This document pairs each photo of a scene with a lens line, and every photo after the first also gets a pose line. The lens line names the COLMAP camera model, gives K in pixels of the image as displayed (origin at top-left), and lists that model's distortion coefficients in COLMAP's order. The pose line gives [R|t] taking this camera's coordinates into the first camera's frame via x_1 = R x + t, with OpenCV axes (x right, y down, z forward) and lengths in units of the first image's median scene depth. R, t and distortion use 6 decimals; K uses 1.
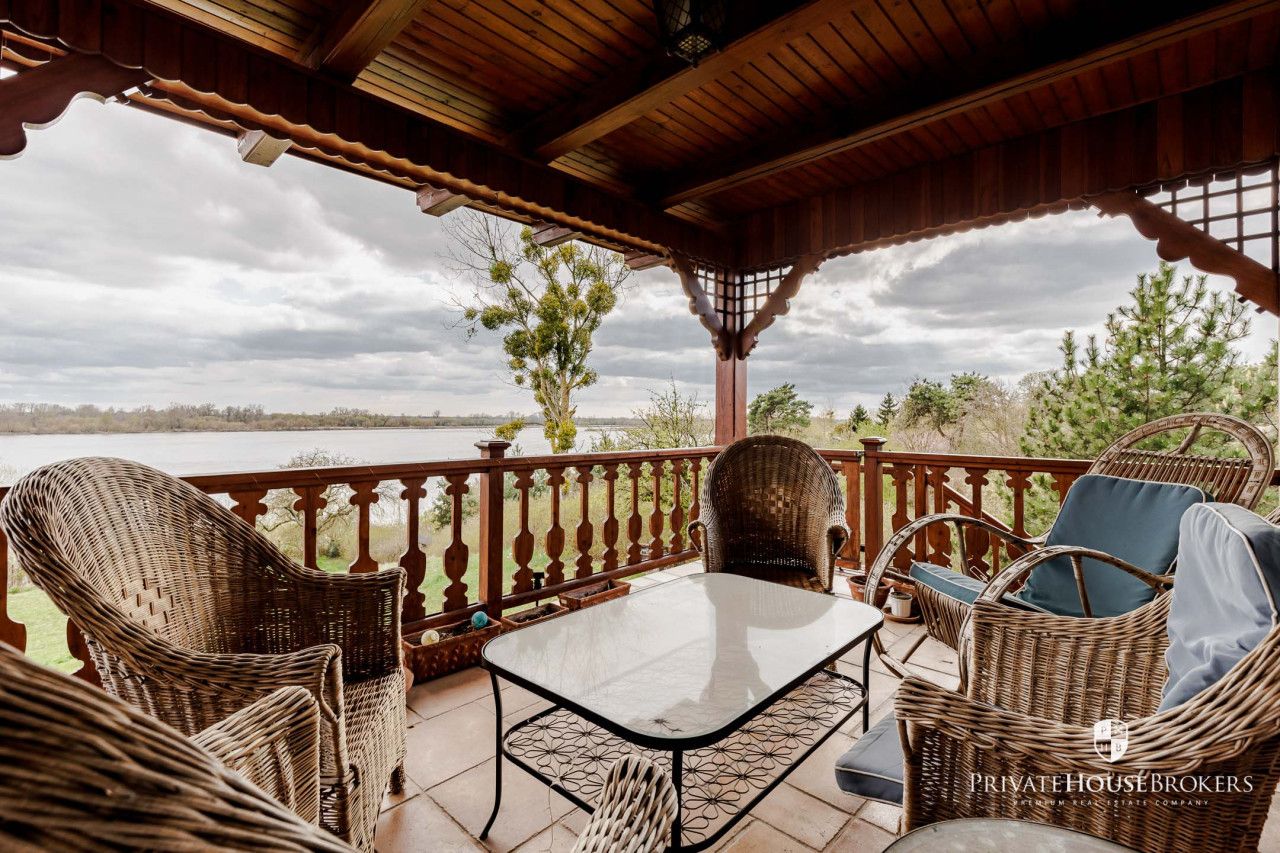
lens RADIAL K [[580.7, 0, 659.2], [0, 580.7, 415.9], [0, 0, 1]] dist [0.008808, -0.000244]
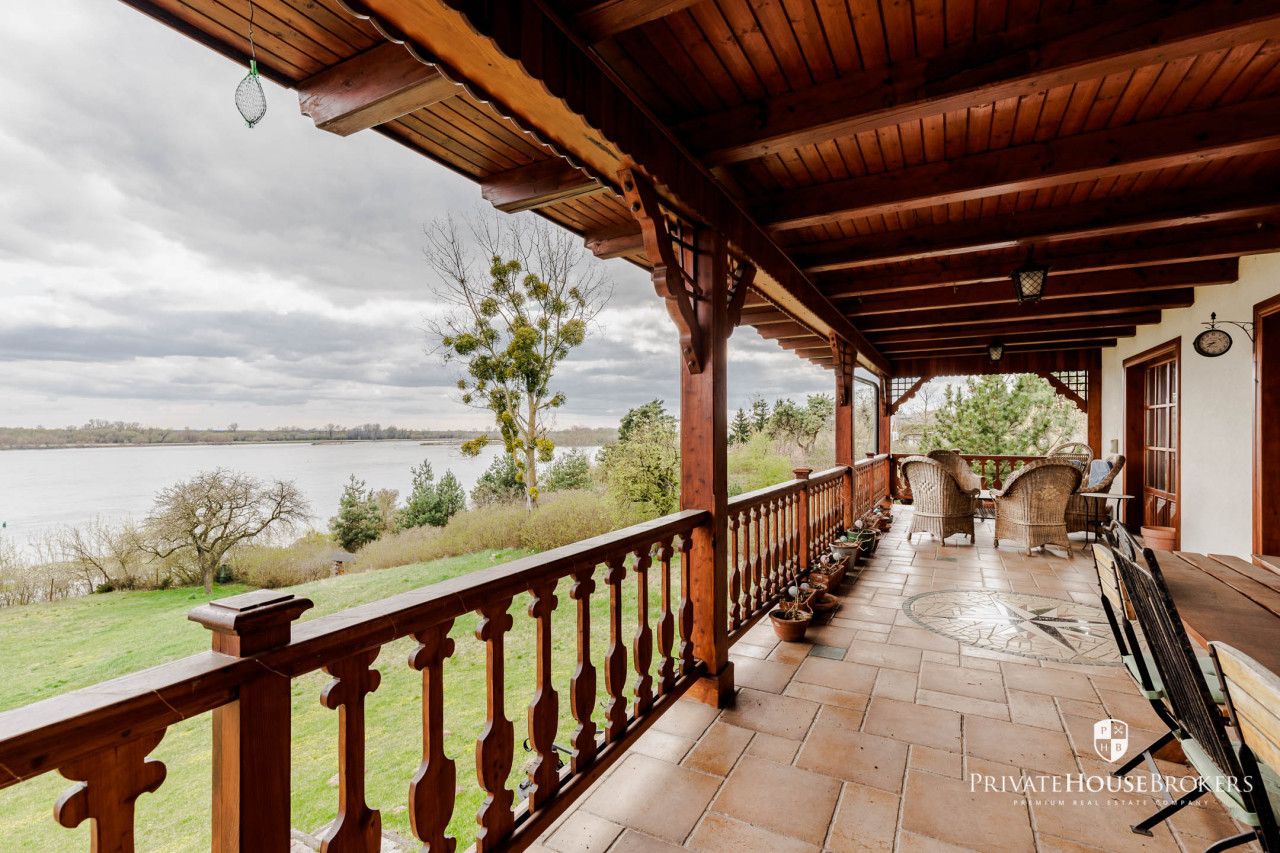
lens RADIAL K [[582.4, 0, 661.7], [0, 582.4, 431.2], [0, 0, 1]] dist [-0.001921, -0.000090]
pose [[0.963354, -0.005883, 0.268169, -0.116345], [0.004409, 0.999972, 0.006097, -0.004952], [-0.268198, -0.004691, 0.963353, -0.083610]]
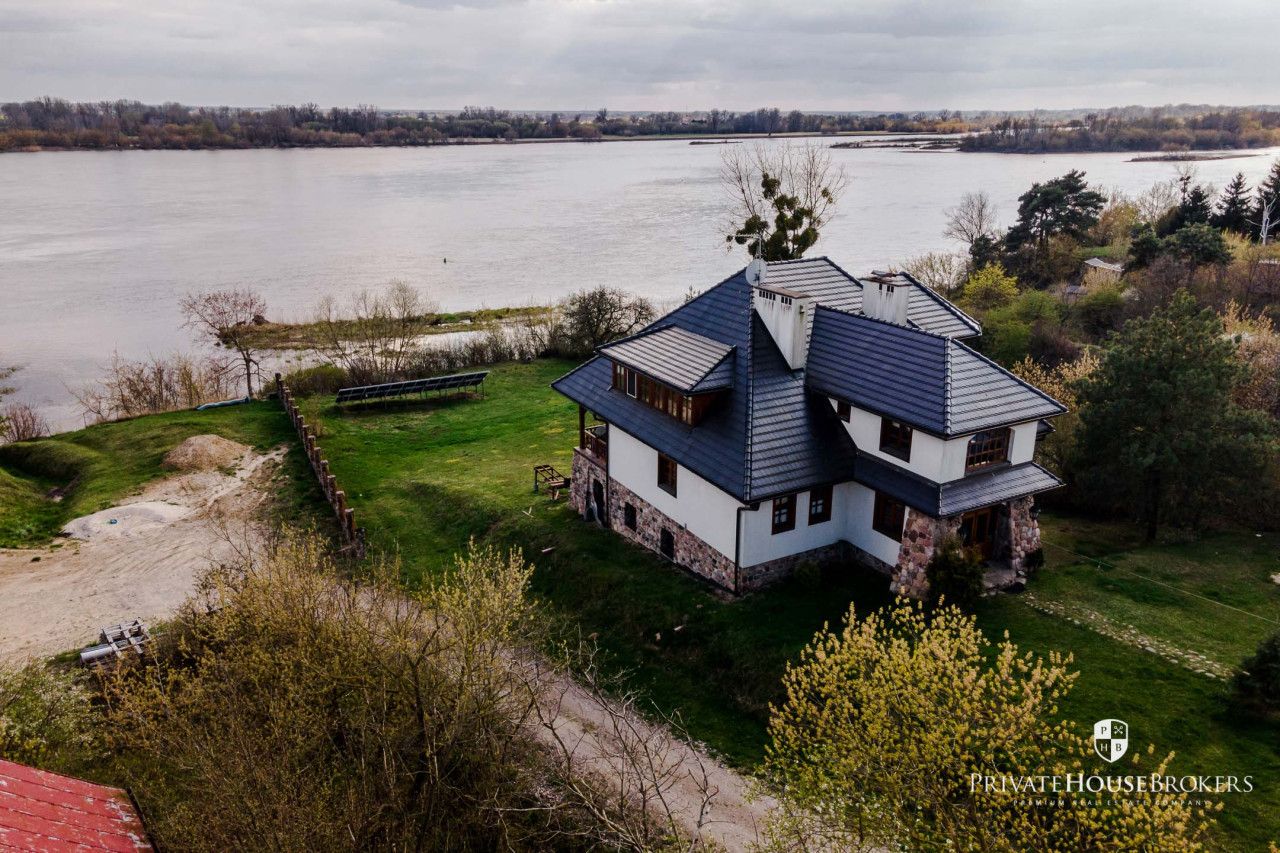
lens RADIAL K [[918.4, 0, 640.0], [0, 918.4, 426.5], [0, 0, 1]] dist [-0.006604, -0.003498]
pose [[0.947901, 0.094465, -0.304236, 0.137076], [0.009460, 0.946253, 0.323288, -0.256521], [0.318424, -0.309323, 0.896061, -0.785665]]
